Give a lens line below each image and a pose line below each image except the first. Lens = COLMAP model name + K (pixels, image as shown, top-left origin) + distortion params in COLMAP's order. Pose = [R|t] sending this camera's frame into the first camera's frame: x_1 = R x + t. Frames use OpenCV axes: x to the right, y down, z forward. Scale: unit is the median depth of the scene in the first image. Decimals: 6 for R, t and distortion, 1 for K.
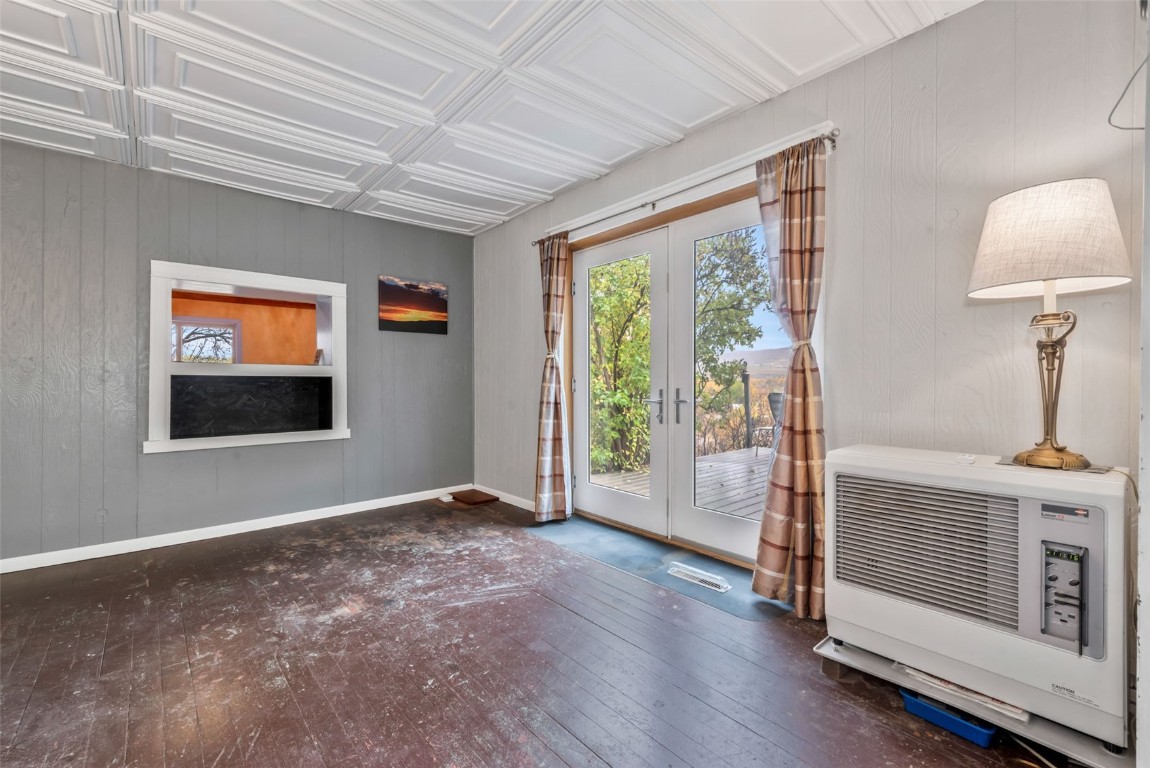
lens RADIAL K [[497.1, 0, 574.6], [0, 497.1, 385.9], [0, 0, 1]] dist [-0.000797, 0.000022]
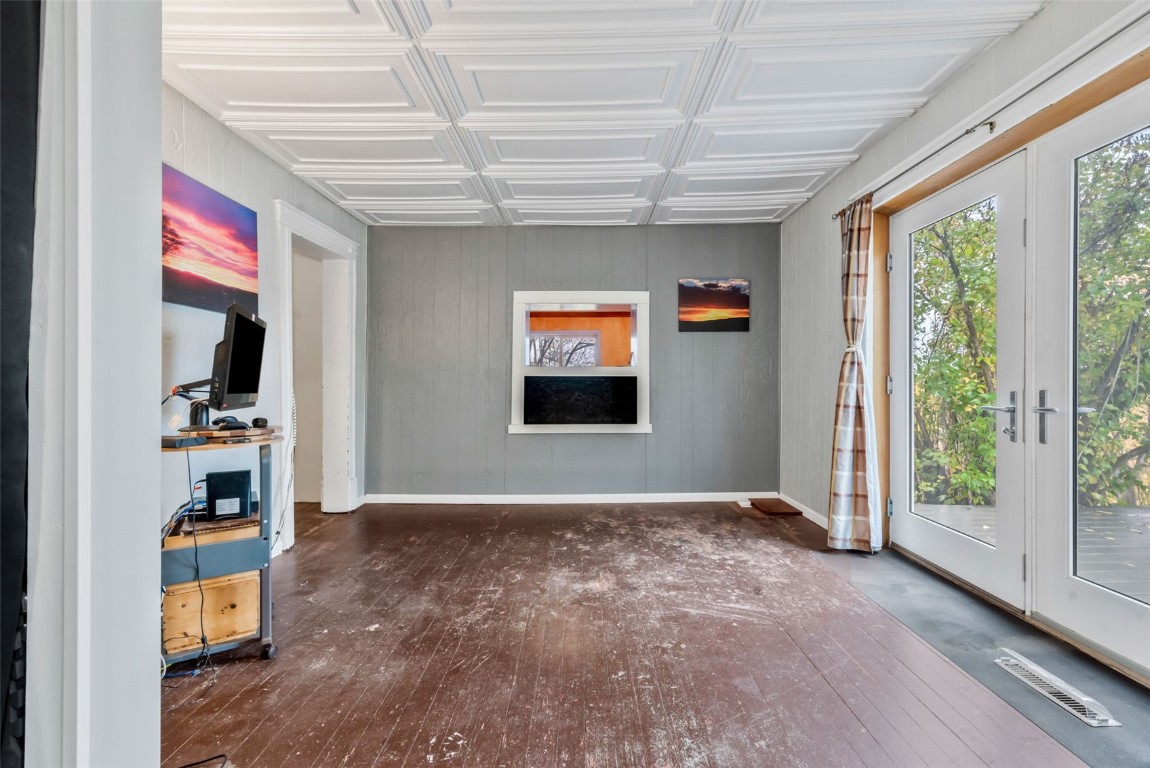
lens RADIAL K [[497.5, 0, 575.0], [0, 497.5, 384.0], [0, 0, 1]] dist [-0.000680, 0.000096]
pose [[0.748517, 0.002742, -0.663110, 0.162931], [-0.005531, 0.999982, -0.002108, 0.001572], [0.663093, 0.005245, 0.748519, 0.087009]]
